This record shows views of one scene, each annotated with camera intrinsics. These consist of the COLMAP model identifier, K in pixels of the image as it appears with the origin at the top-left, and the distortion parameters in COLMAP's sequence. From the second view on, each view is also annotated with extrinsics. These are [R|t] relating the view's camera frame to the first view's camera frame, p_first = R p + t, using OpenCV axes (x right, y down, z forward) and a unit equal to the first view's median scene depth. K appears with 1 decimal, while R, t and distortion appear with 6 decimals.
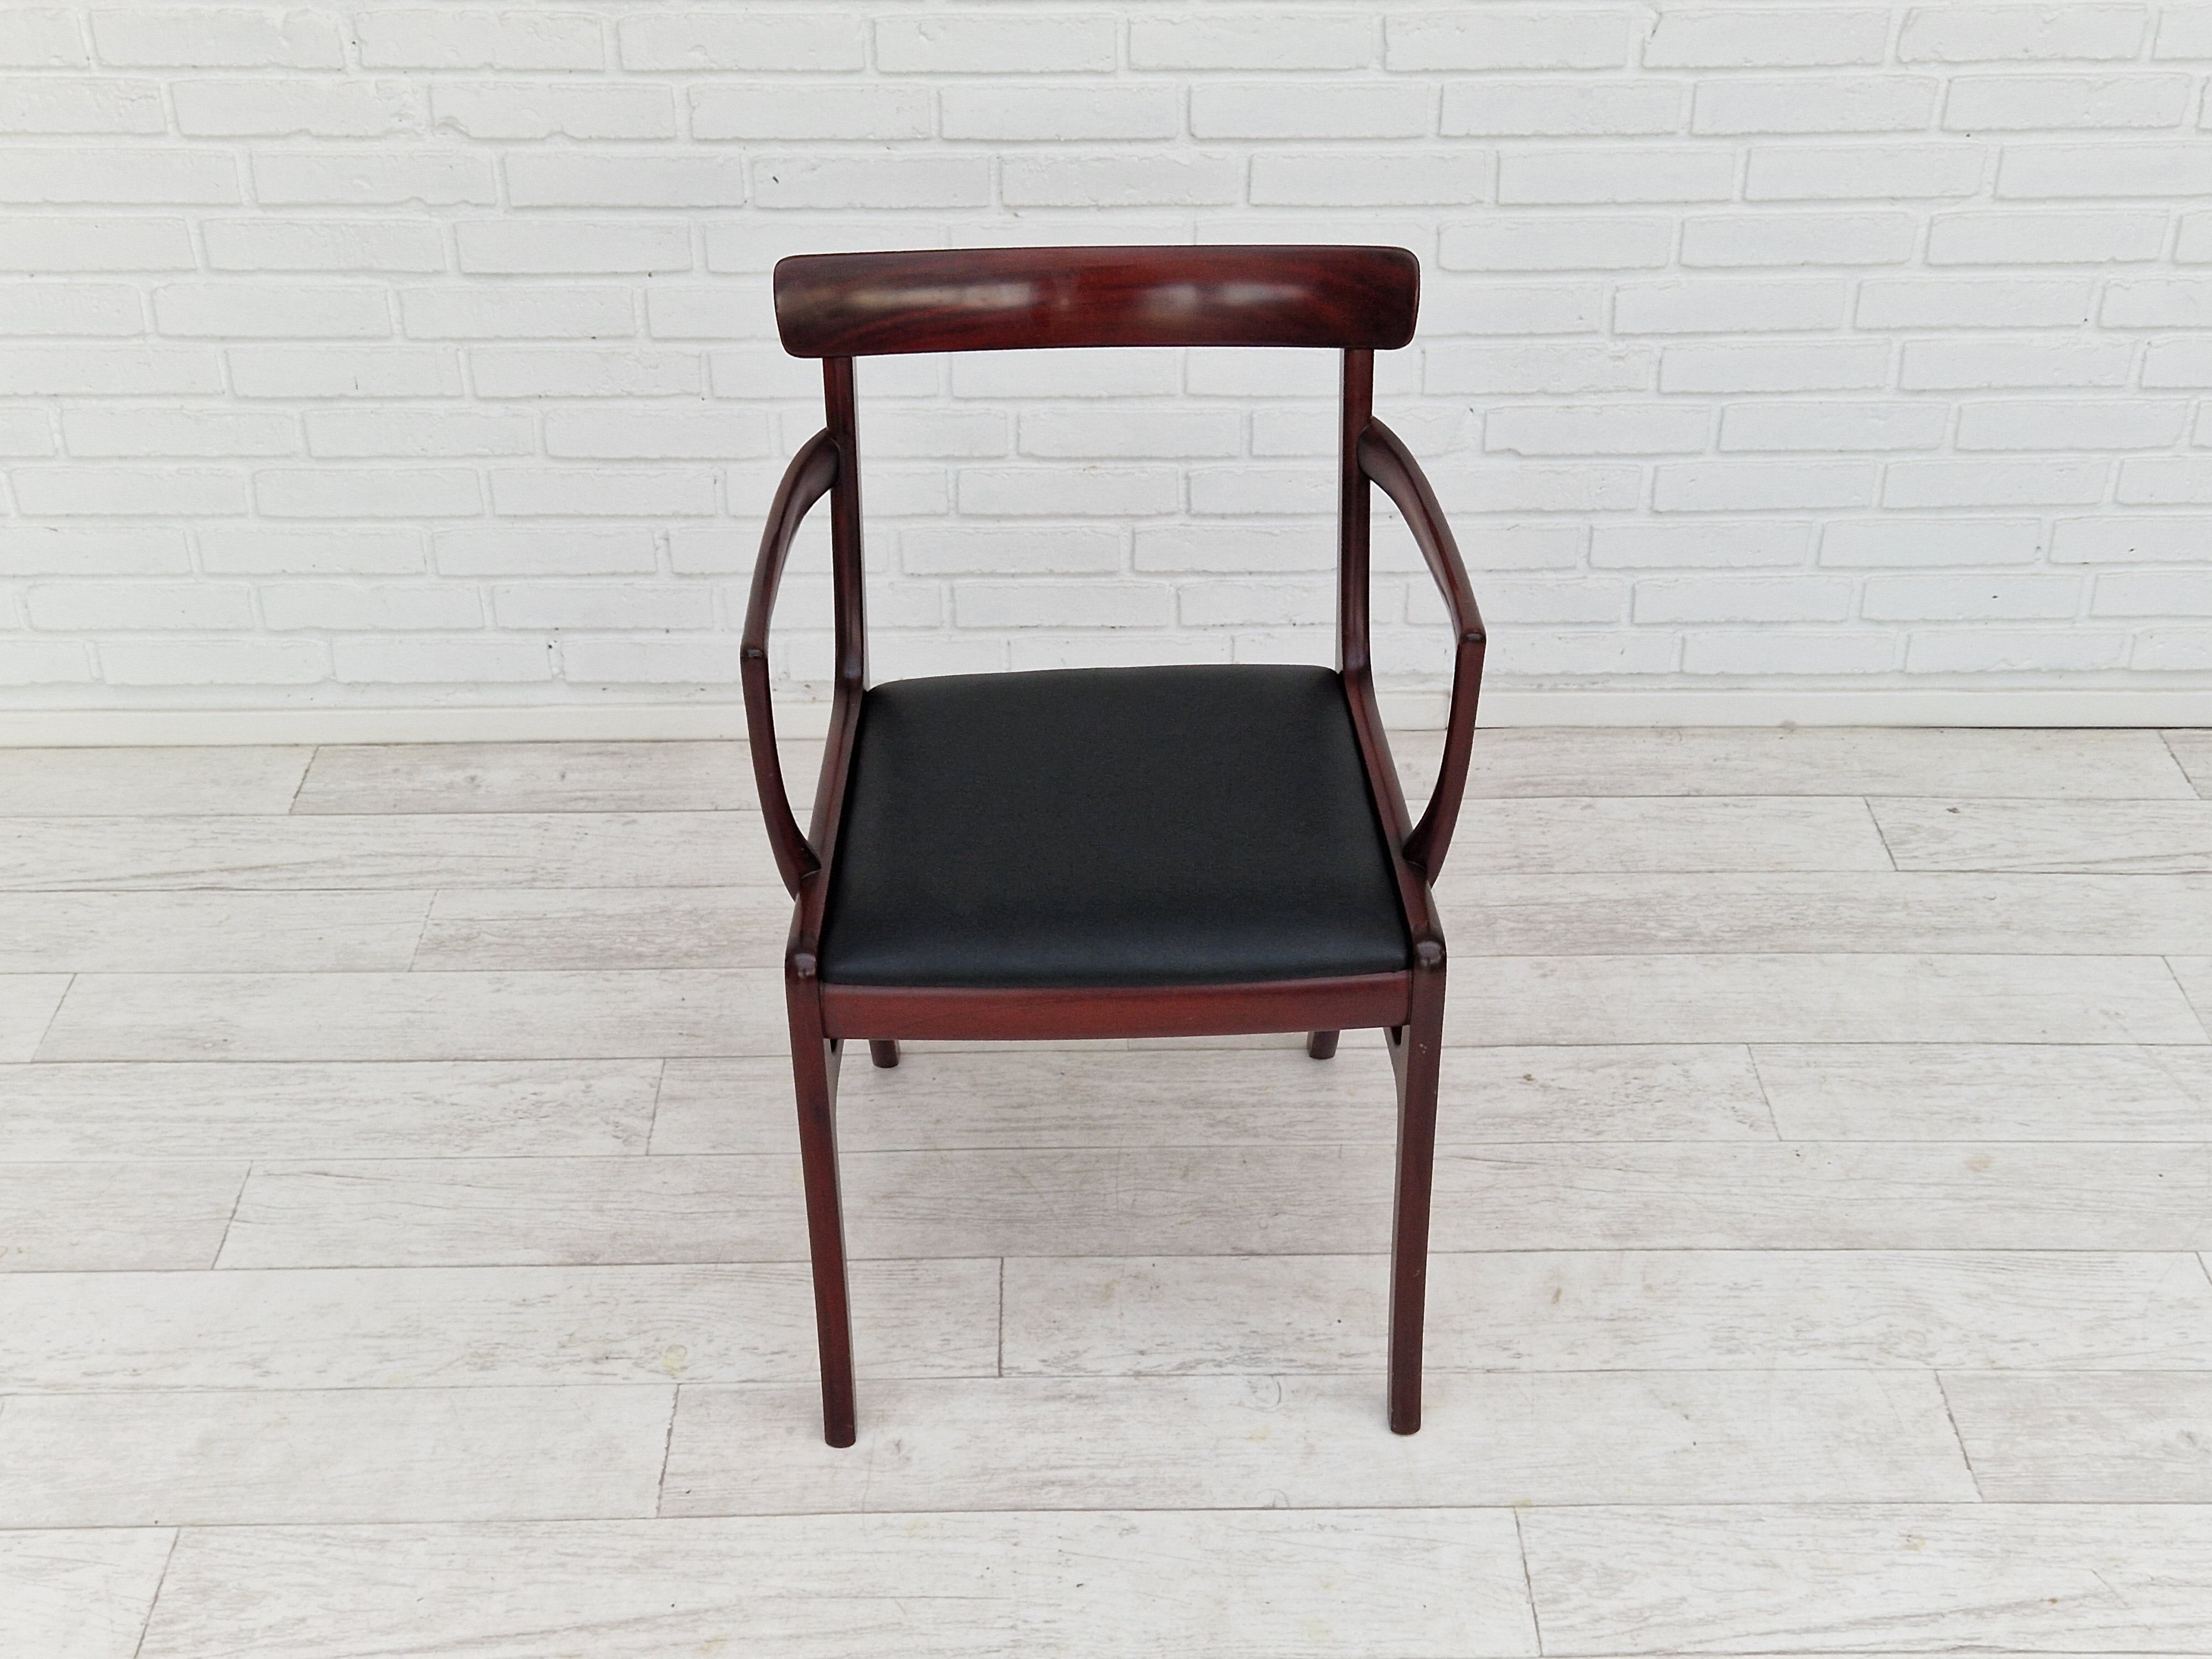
lens RADIAL K [[2855.1, 0, 1111.4], [0, 2855.1, 849.7], [0, 0, 1]] dist [0.068001, 0.000000]
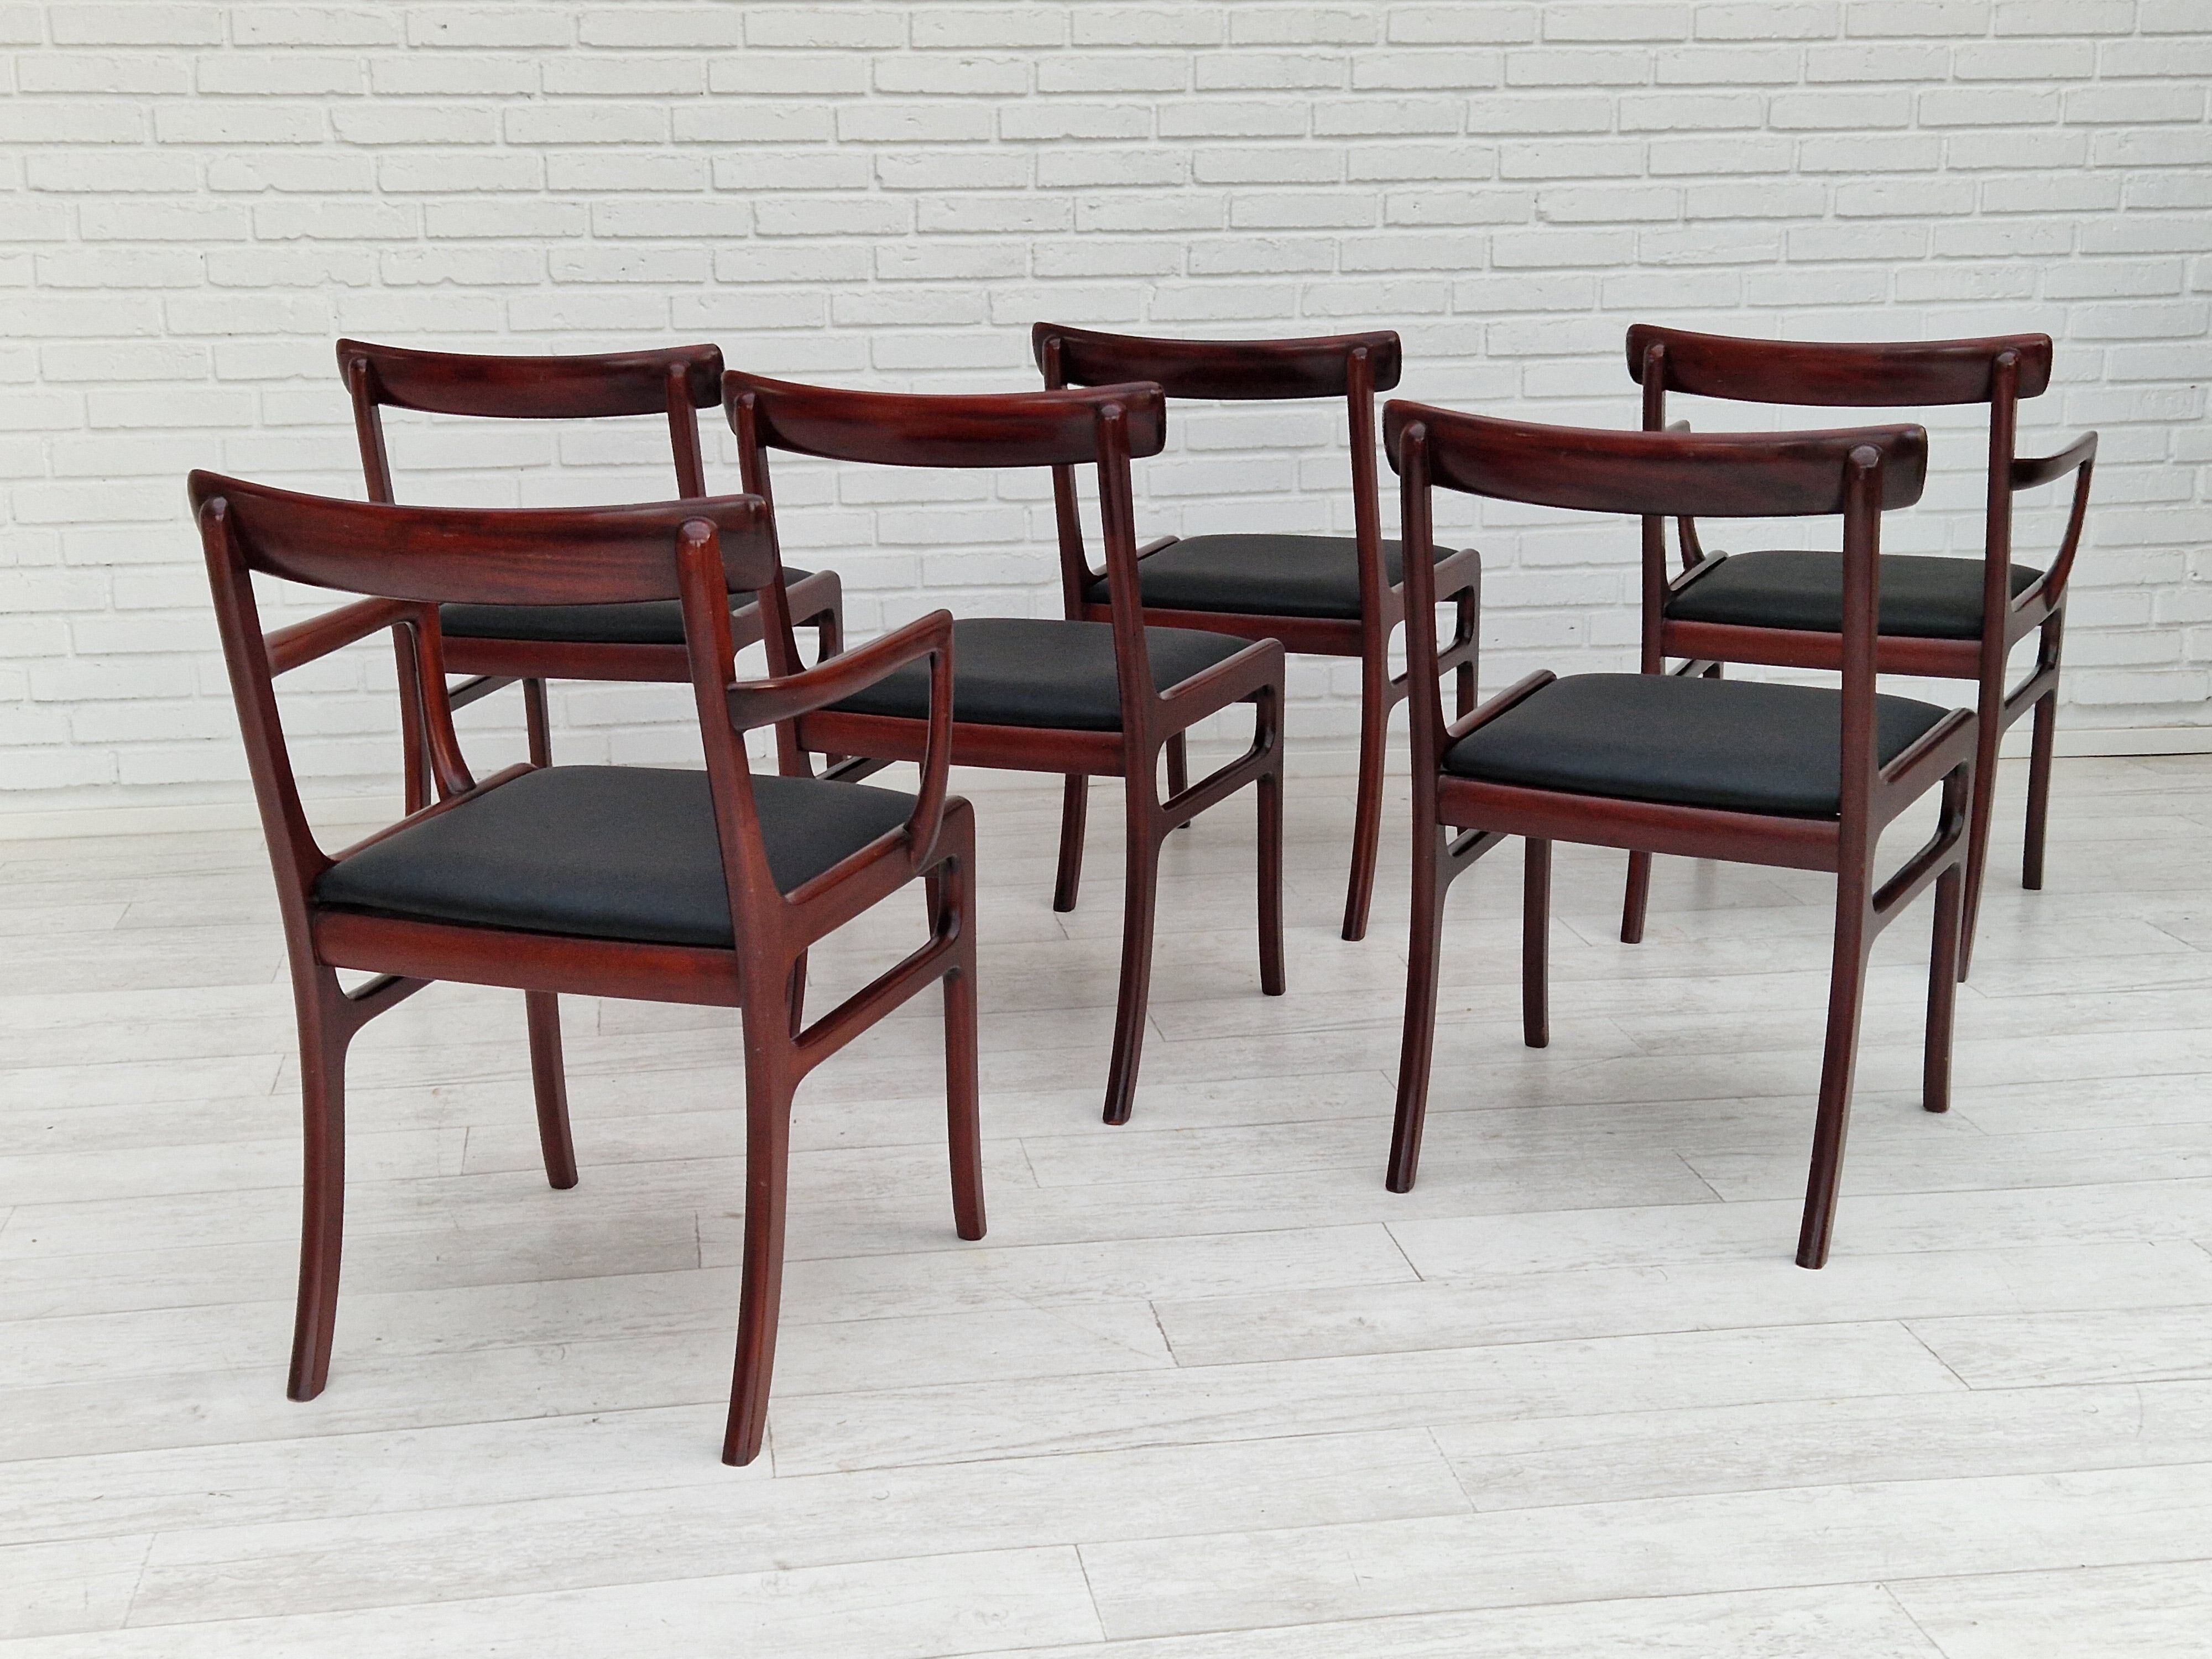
lens RADIAL K [[2855.1, 0, 1070.8], [0, 2855.1, 839.4], [0, 0, 1]] dist [0.068001, 0.000000]
pose [[0.990701, -0.043145, 0.129037, -0.080420], [0.083128, 0.942737, -0.323011, 0.523077], [-0.107711, 0.330733, 0.937557, -0.411749]]
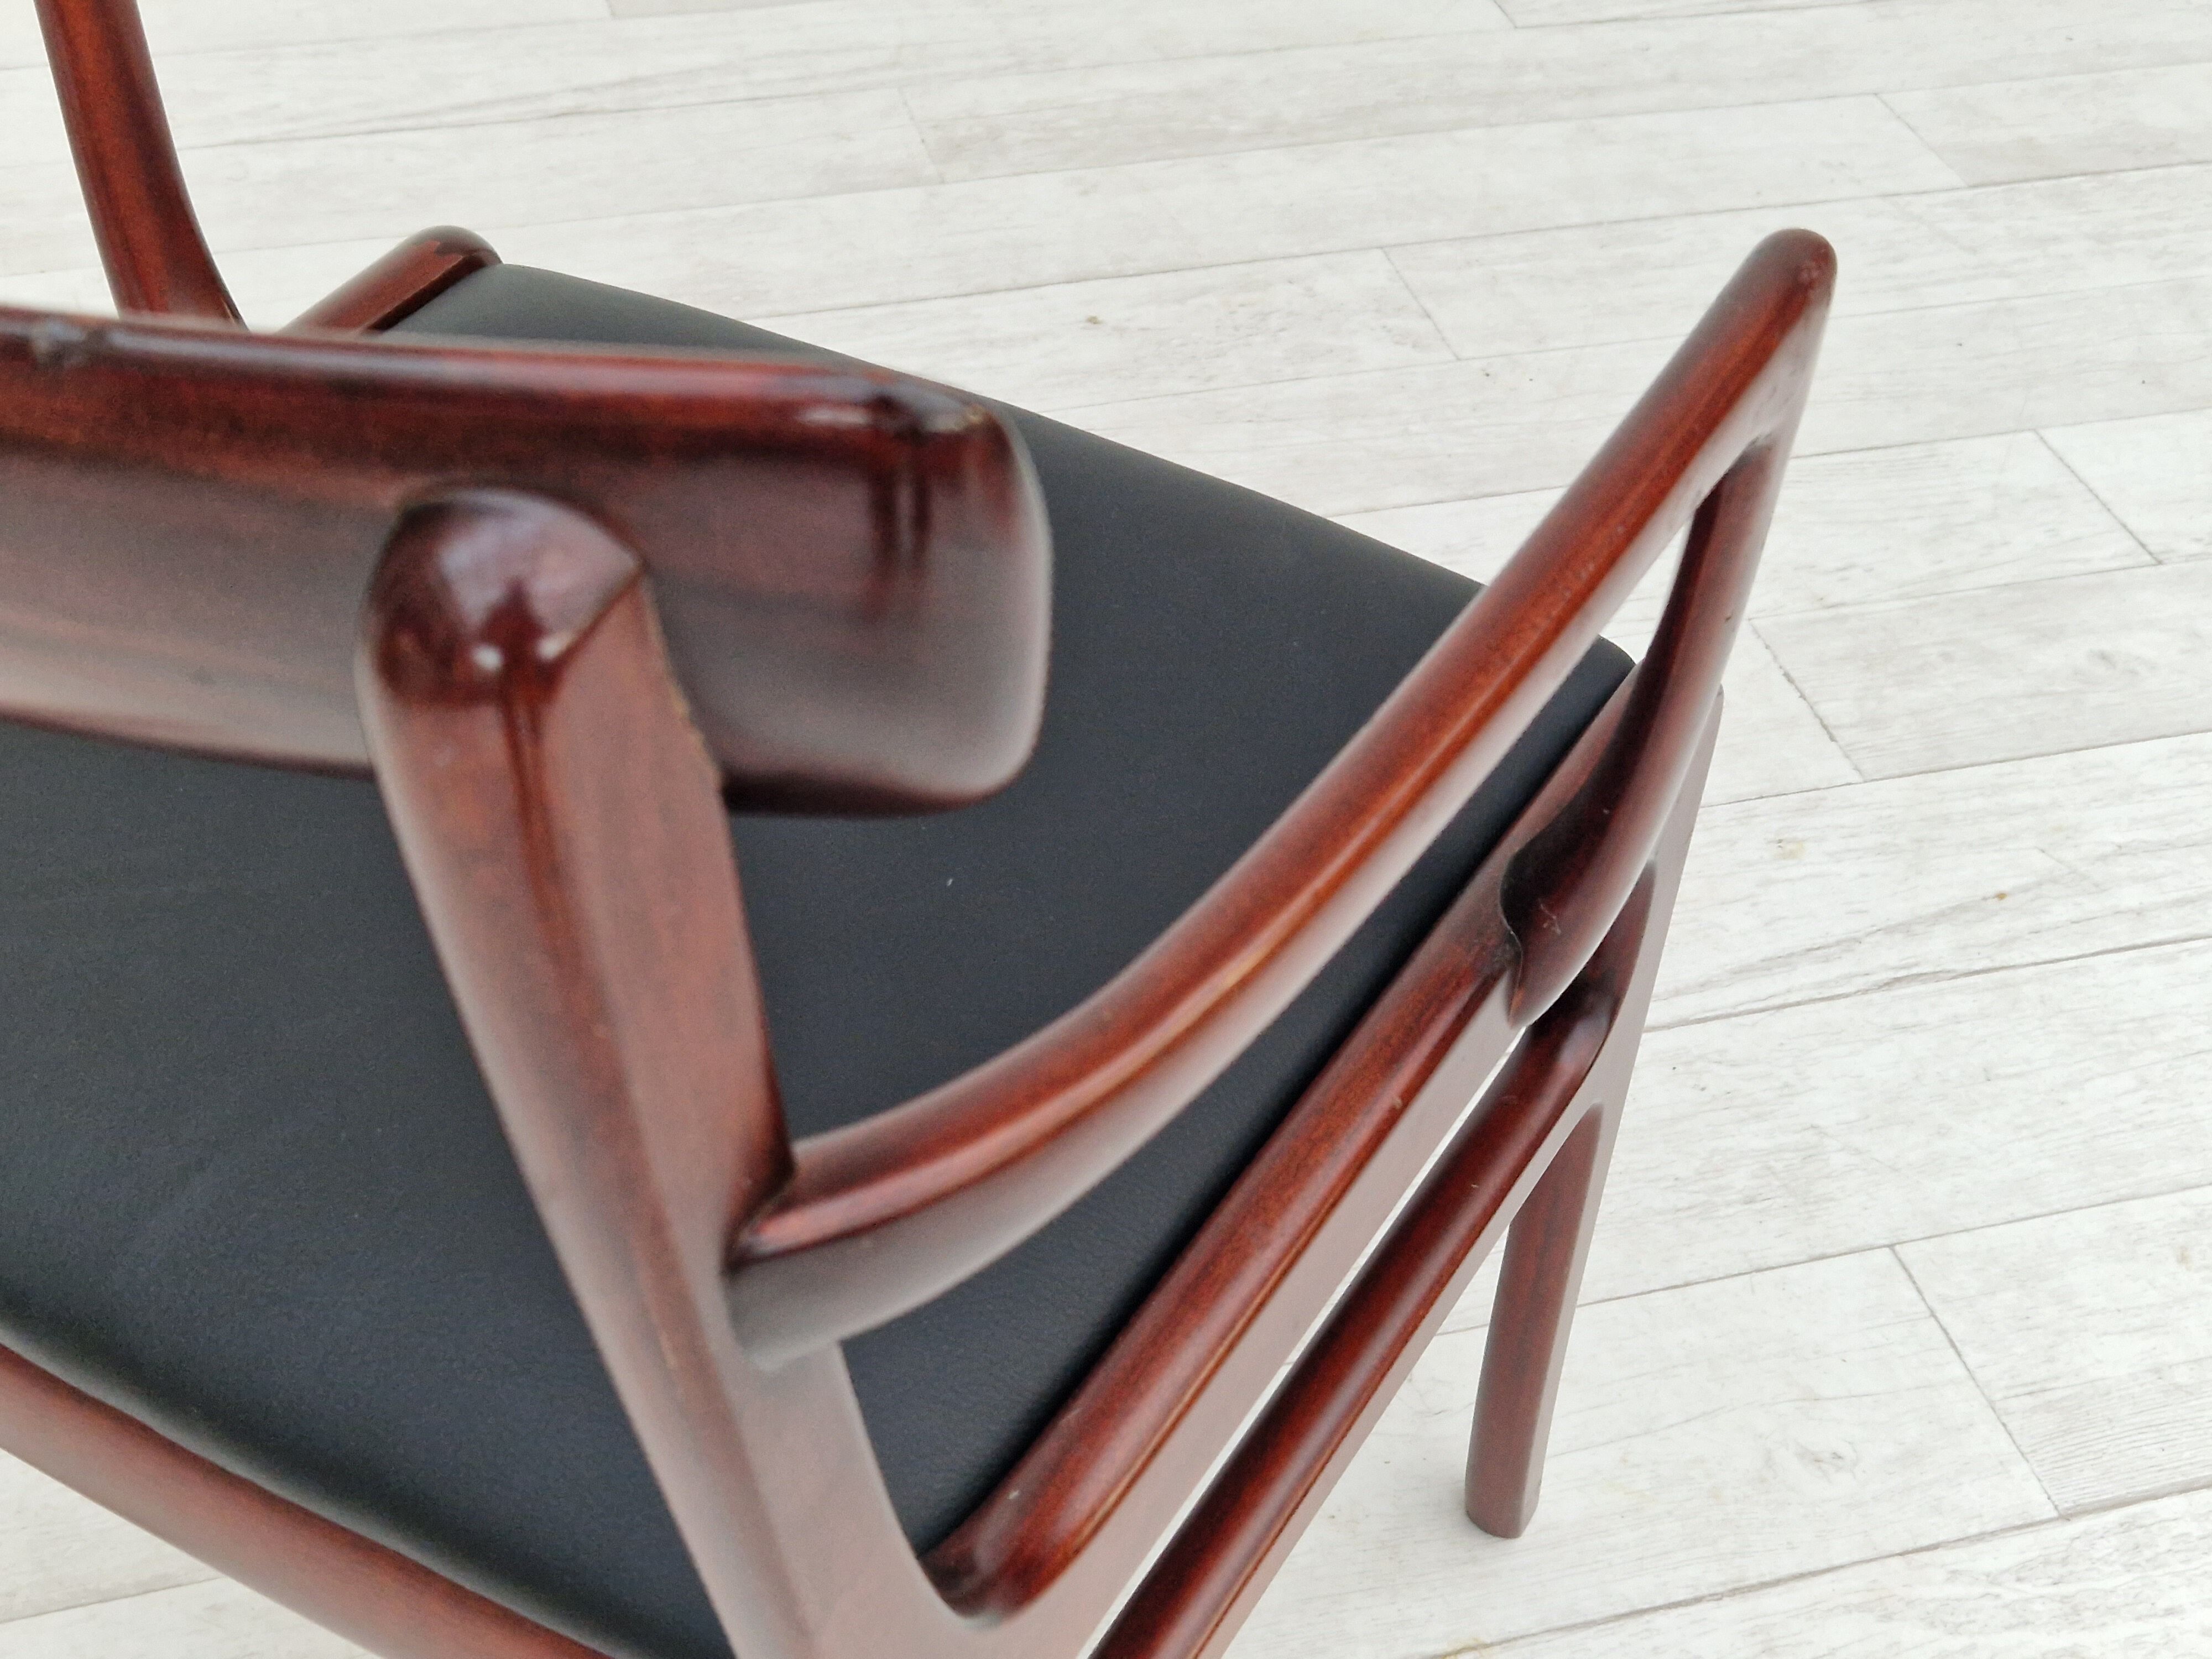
lens RADIAL K [[2855.1, 0, 1095.7], [0, 2855.1, 828.5], [0, 0, 1]] dist [0.068001, 0.000000]
pose [[0.967734, -0.136568, 0.211756, -0.015239], [0.106575, 0.983356, 0.147147, 0.095007], [-0.228327, -0.119831, 0.966182, 0.309371]]
